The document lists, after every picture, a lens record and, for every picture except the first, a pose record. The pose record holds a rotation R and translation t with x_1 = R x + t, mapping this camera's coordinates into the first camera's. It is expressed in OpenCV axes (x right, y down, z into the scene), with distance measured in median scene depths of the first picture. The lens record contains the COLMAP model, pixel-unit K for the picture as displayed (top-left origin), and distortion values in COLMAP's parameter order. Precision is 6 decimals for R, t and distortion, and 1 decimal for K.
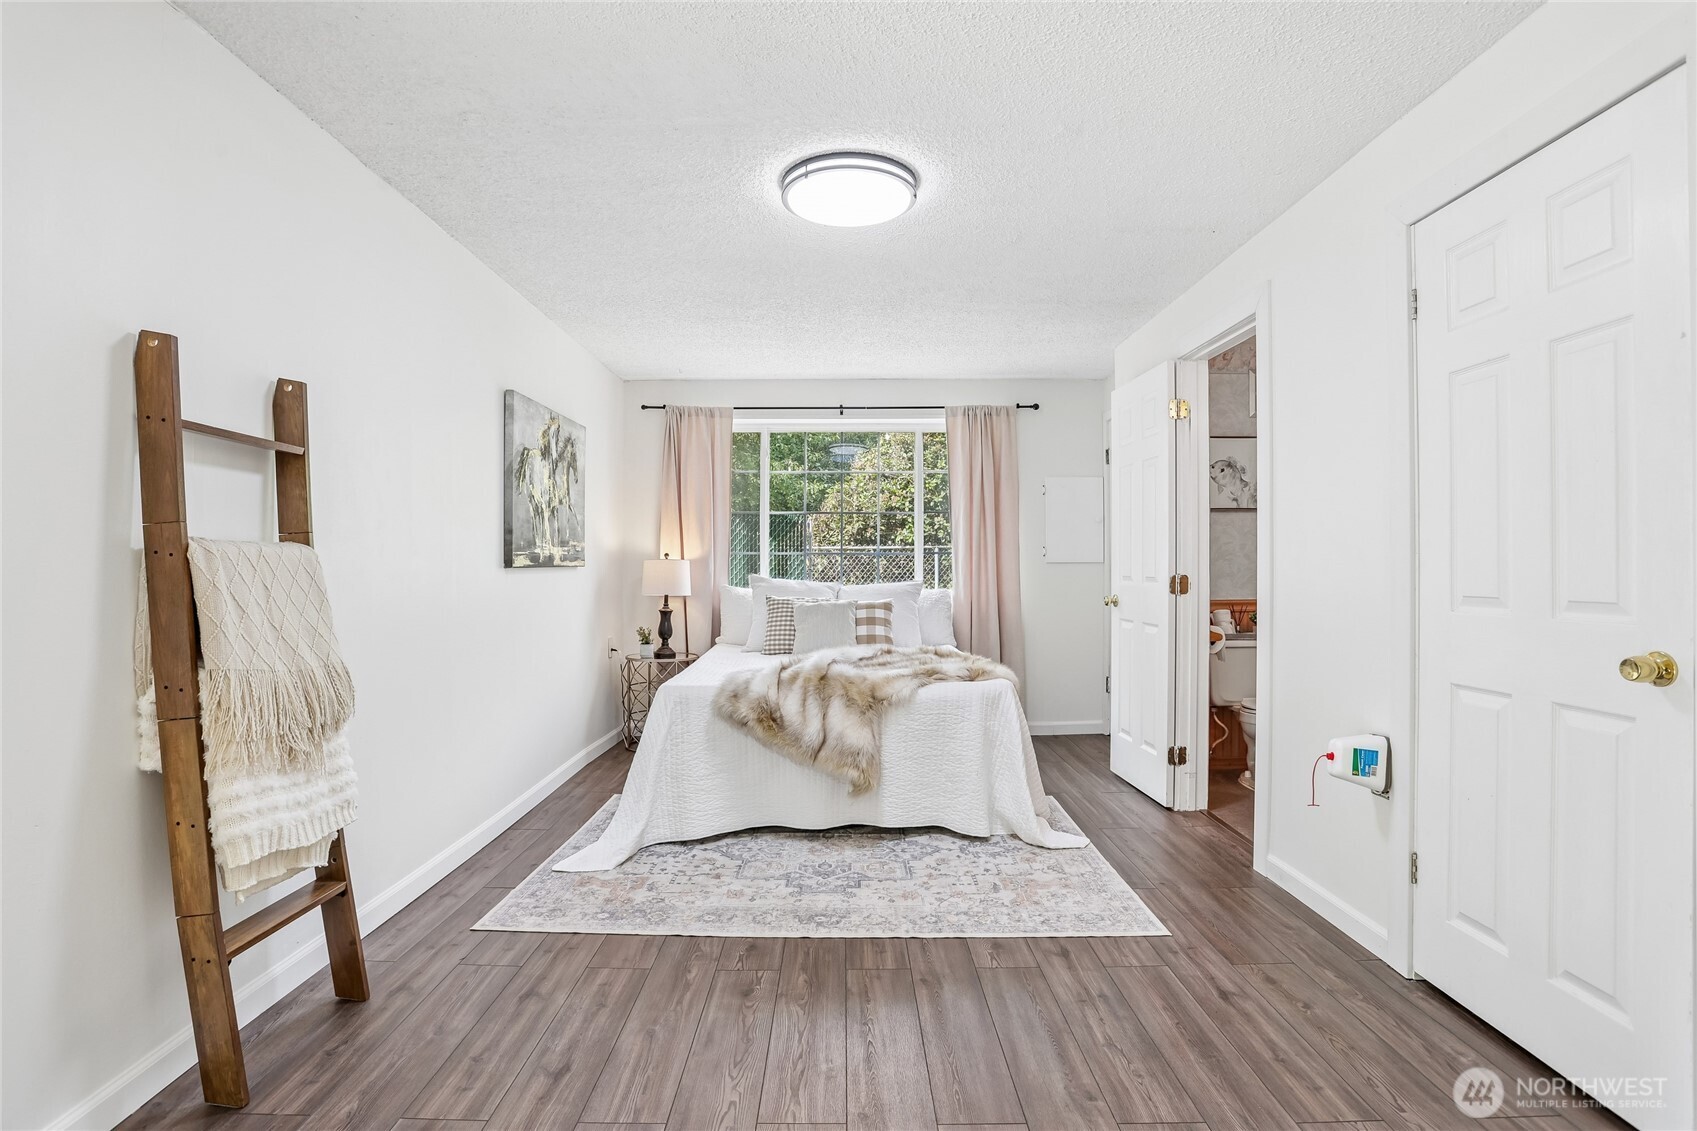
lens RADIAL K [[829.9, 0, 846.0], [0, 829.9, 554.8], [0, 0, 1]] dist [-0.075369, 0.032304]
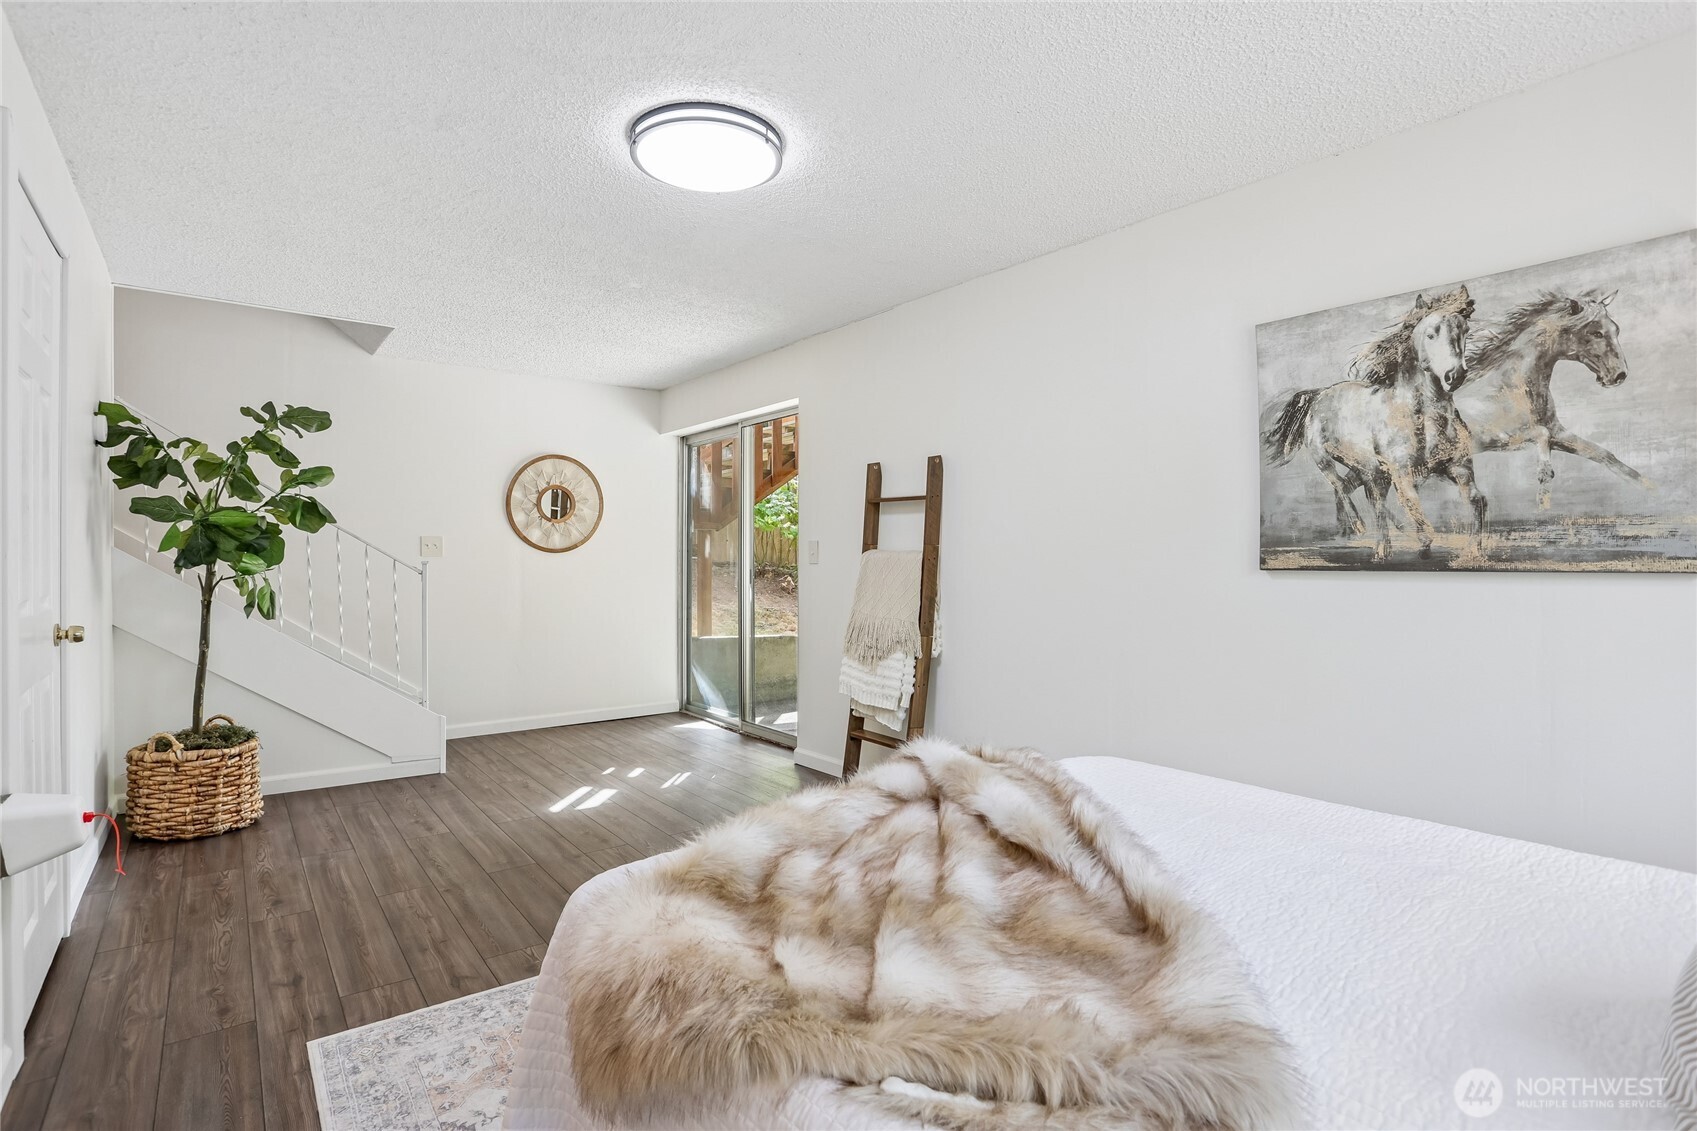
lens RADIAL K [[829.9, 0, 846.0], [0, 829.9, 554.8], [0, 0, 1]] dist [-0.075369, 0.032304]
pose [[-0.791635, -0.003354, -0.610985, 0.532696], [0.009029, 0.999812, -0.017188, 0.019993], [0.610927, -0.019123, -0.791456, 2.232518]]
